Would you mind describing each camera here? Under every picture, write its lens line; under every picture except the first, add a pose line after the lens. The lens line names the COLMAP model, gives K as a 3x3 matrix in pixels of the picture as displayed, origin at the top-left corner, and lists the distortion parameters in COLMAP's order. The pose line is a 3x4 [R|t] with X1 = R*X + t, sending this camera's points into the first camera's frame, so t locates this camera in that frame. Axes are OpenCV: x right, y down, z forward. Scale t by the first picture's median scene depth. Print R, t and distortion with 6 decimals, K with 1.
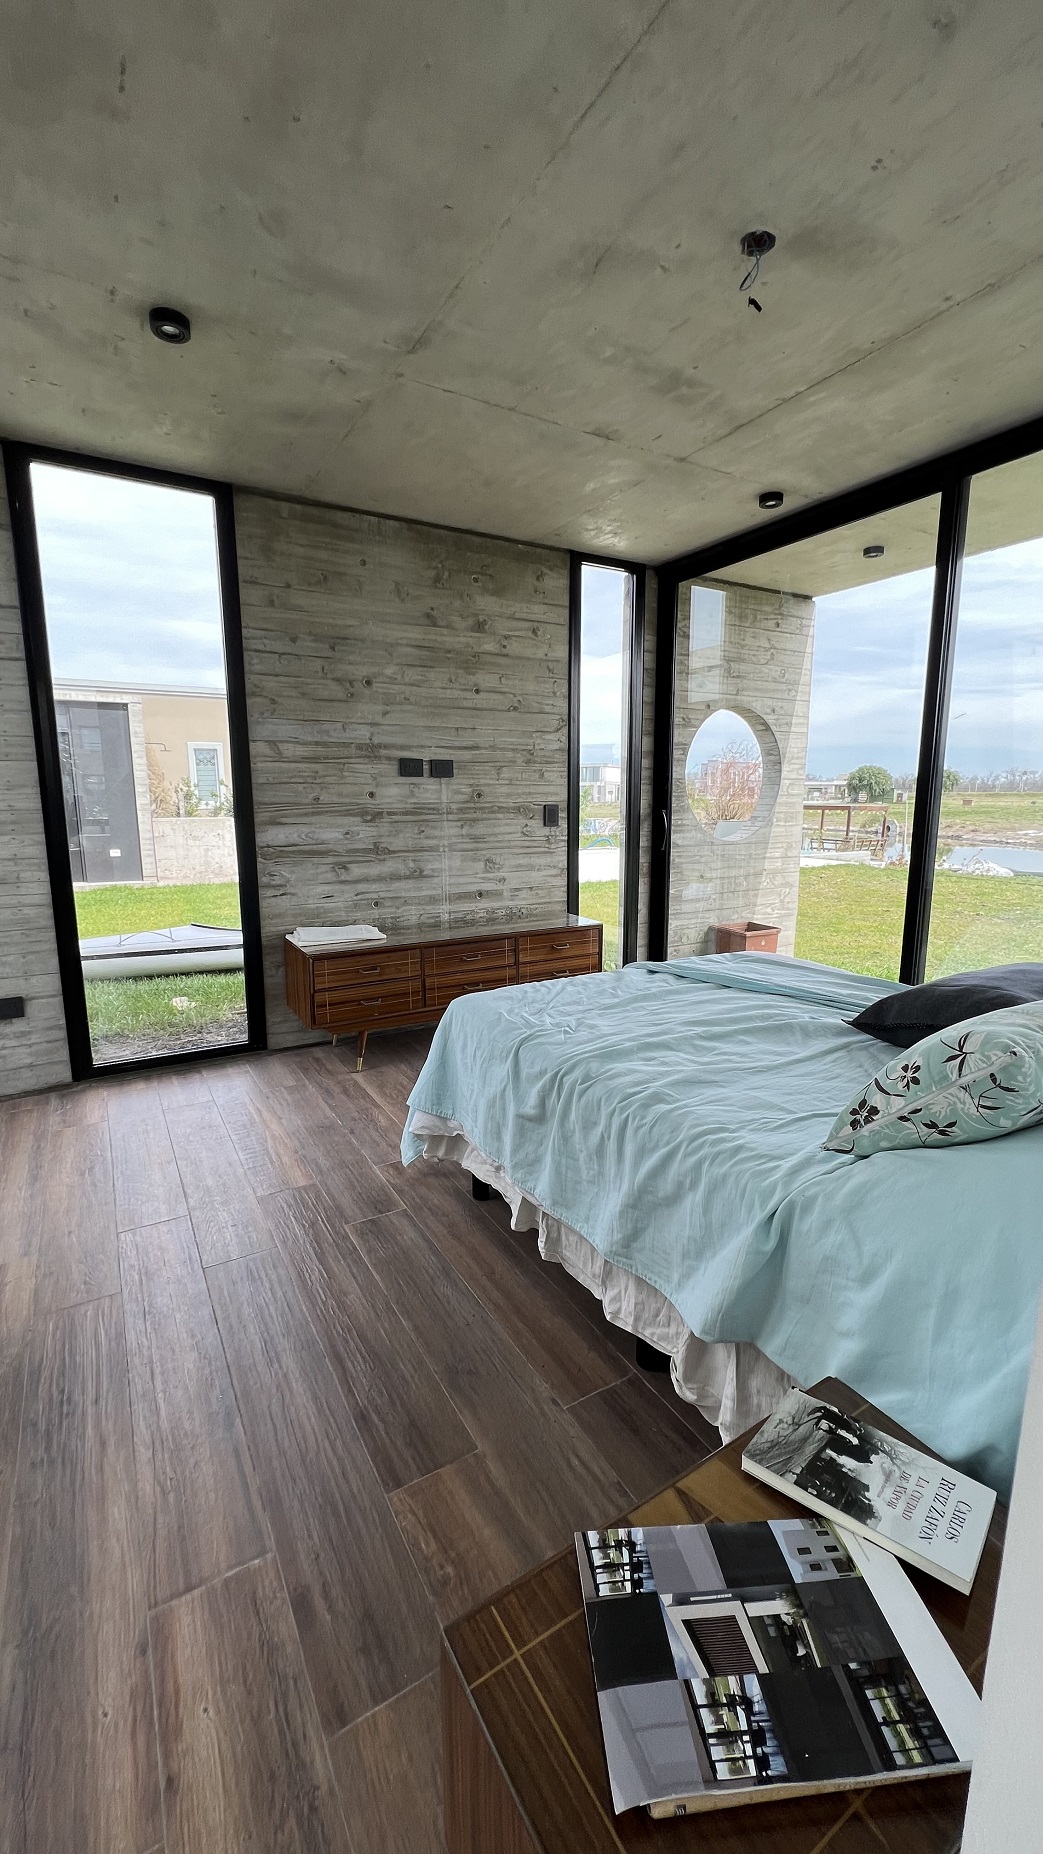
lens RADIAL K [[761.2, 0, 523.3], [0, 761.2, 928.7], [0, 0, 1]] dist [0.004264, 0.000849]
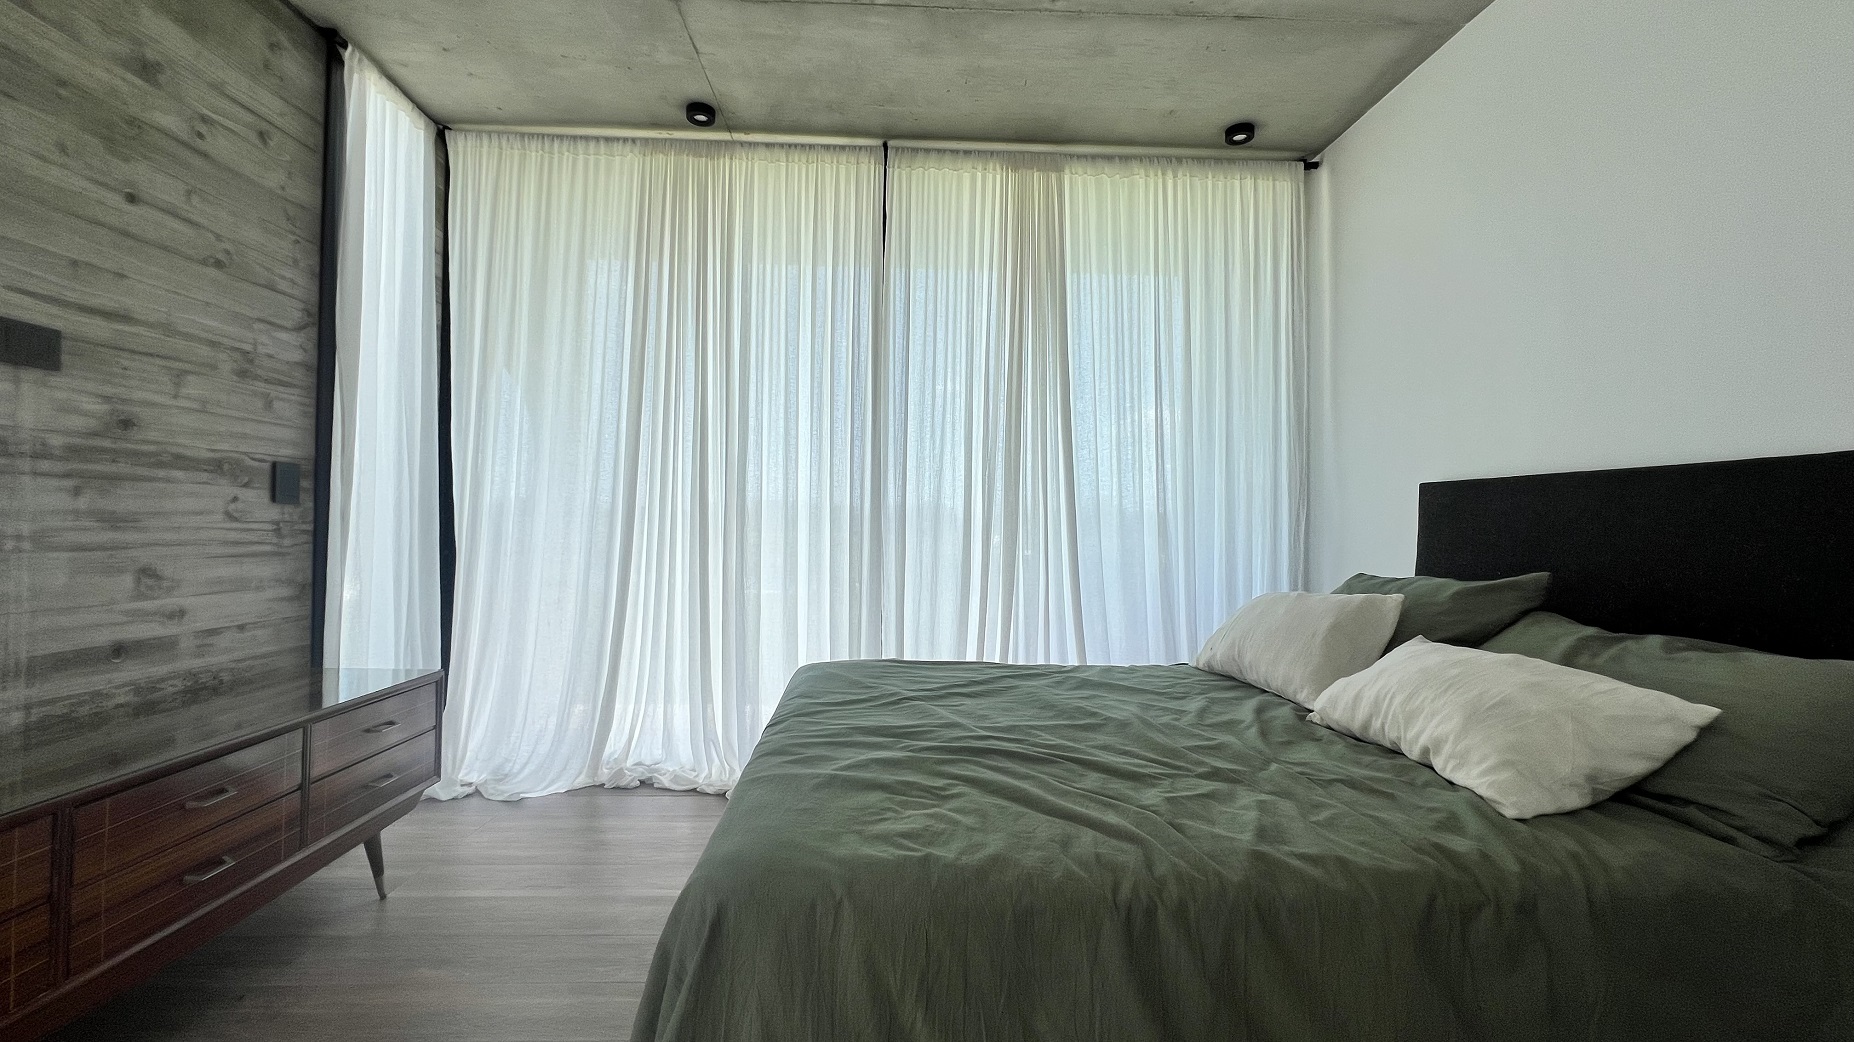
lens RADIAL K [[761.2, 0, 921.9], [0, 761.2, 510.4], [0, 0, 1]] dist [0.004264, 0.000849]
pose [[0.474766, 0.030989, 0.879566, -0.226638], [0.136046, 0.984784, -0.108131, -0.015254], [-0.869534, 0.170998, 0.463326, 0.400665]]
